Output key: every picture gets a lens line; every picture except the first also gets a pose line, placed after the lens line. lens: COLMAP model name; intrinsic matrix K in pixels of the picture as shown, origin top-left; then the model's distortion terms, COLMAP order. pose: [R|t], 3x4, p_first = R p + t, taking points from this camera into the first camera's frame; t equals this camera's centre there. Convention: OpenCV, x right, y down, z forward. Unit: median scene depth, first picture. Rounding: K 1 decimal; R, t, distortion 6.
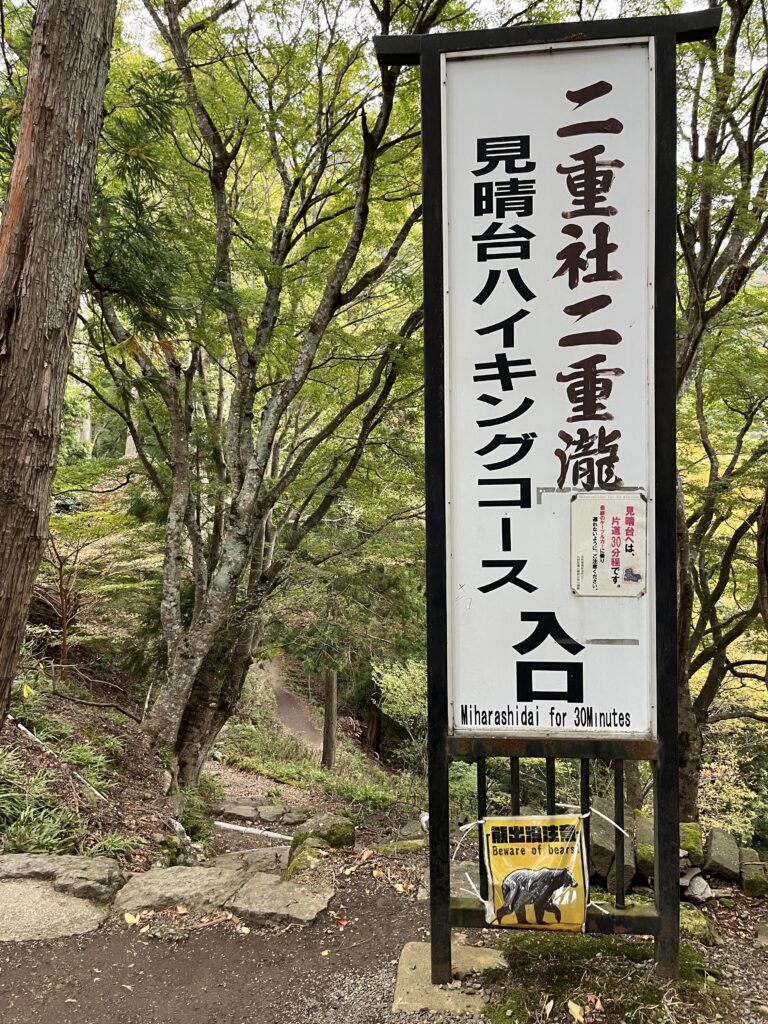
lens RADIAL K [[758.4, 0, 388.5], [0, 758.4, 513.0], [0, 0, 1]] dist [0.066263, -0.100998]
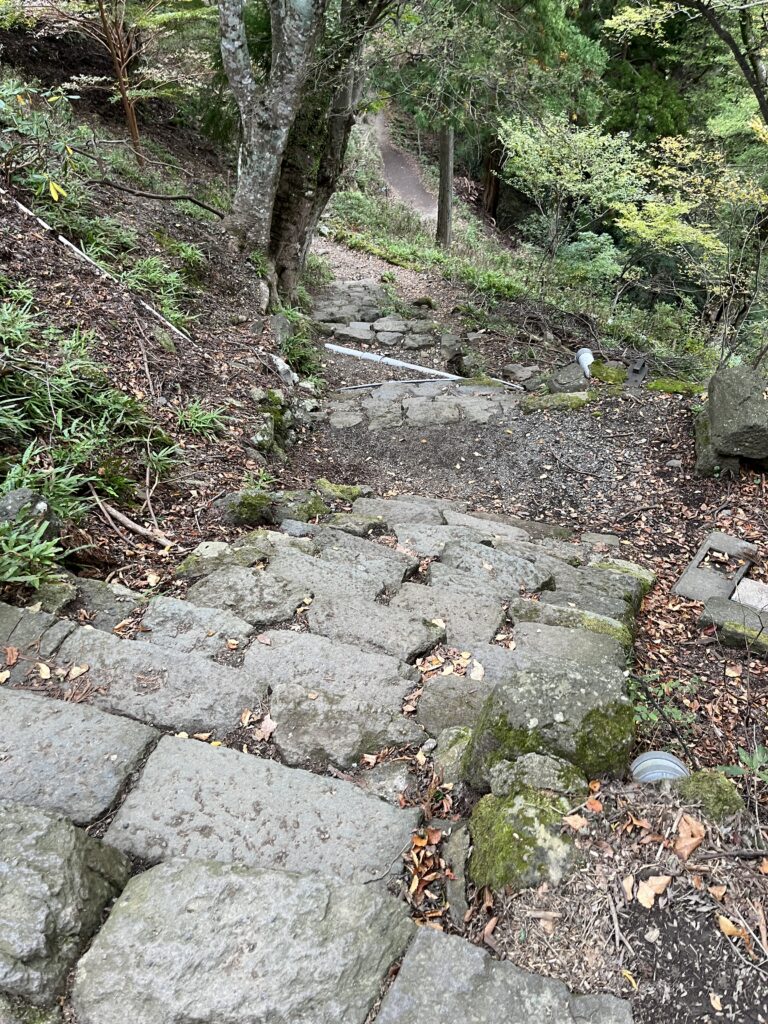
lens RADIAL K [[758.4, 0, 388.5], [0, 758.4, 513.0], [0, 0, 1]] dist [0.066263, -0.100998]
pose [[0.991090, 0.050476, -0.123261, -0.038987], [0.038740, 0.776168, 0.629335, 0.017119], [0.127438, -0.628503, 0.767297, 0.215638]]
